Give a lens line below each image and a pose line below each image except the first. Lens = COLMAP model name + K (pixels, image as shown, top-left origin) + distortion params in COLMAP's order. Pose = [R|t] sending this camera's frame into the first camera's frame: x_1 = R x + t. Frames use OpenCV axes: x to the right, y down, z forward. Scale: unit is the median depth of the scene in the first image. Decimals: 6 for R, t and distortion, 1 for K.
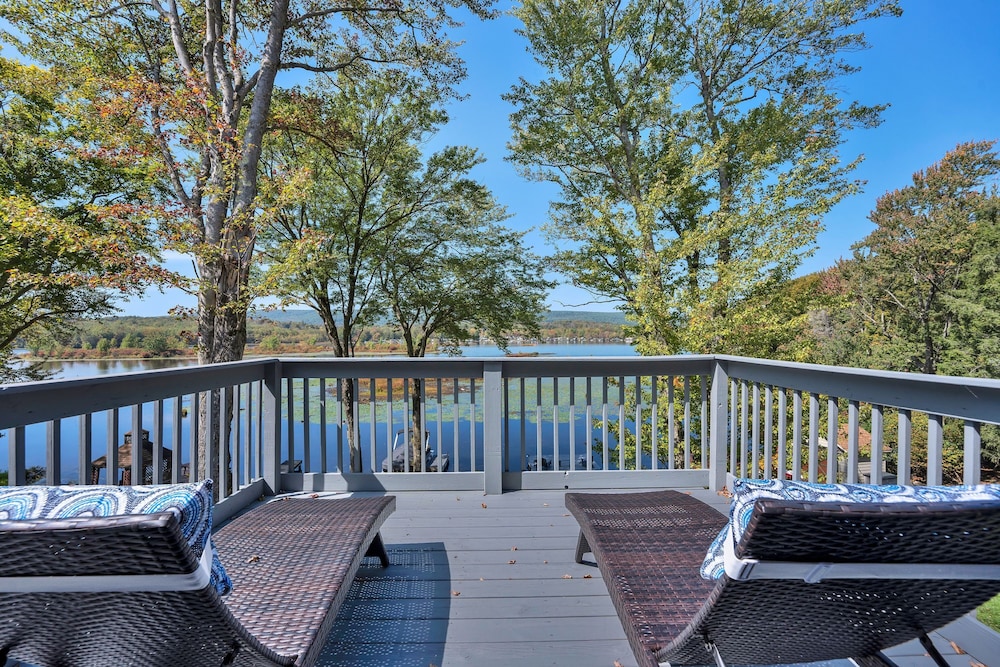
lens RADIAL K [[410.4, 0, 497.4], [0, 410.4, 335.3], [0, 0, 1]] dist [-0.025670, 0.000909]
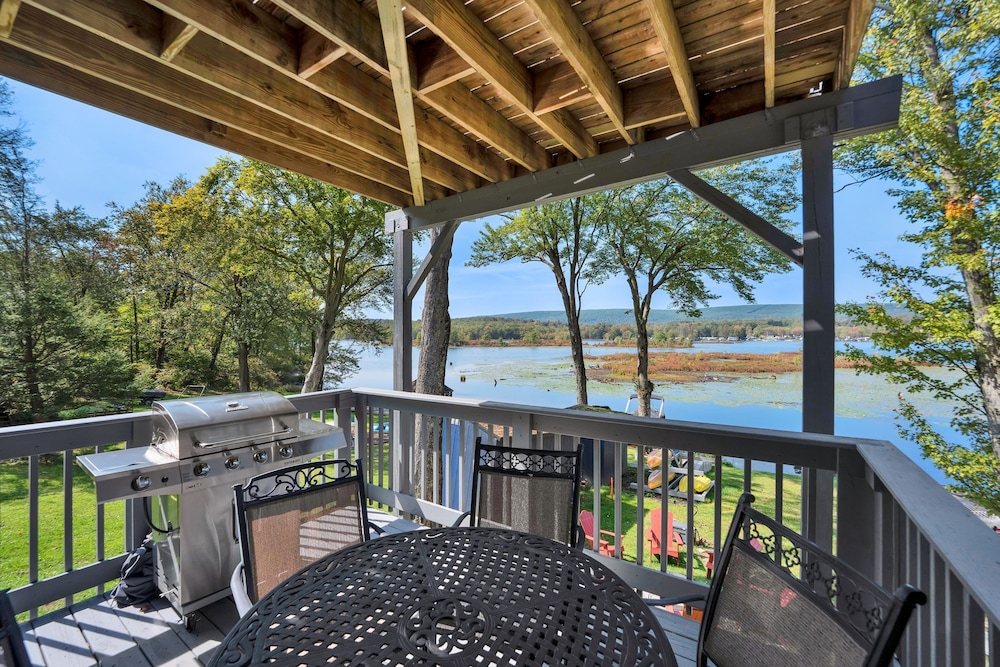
lens RADIAL K [[410.4, 0, 497.4], [0, 410.4, 335.3], [0, 0, 1]] dist [-0.025670, 0.000909]
pose [[0.828227, 0.006079, -0.560360, 0.055759], [-0.005044, 0.999982, 0.003394, 0.106367], [0.560370, 0.000016, 0.828242, 0.004004]]
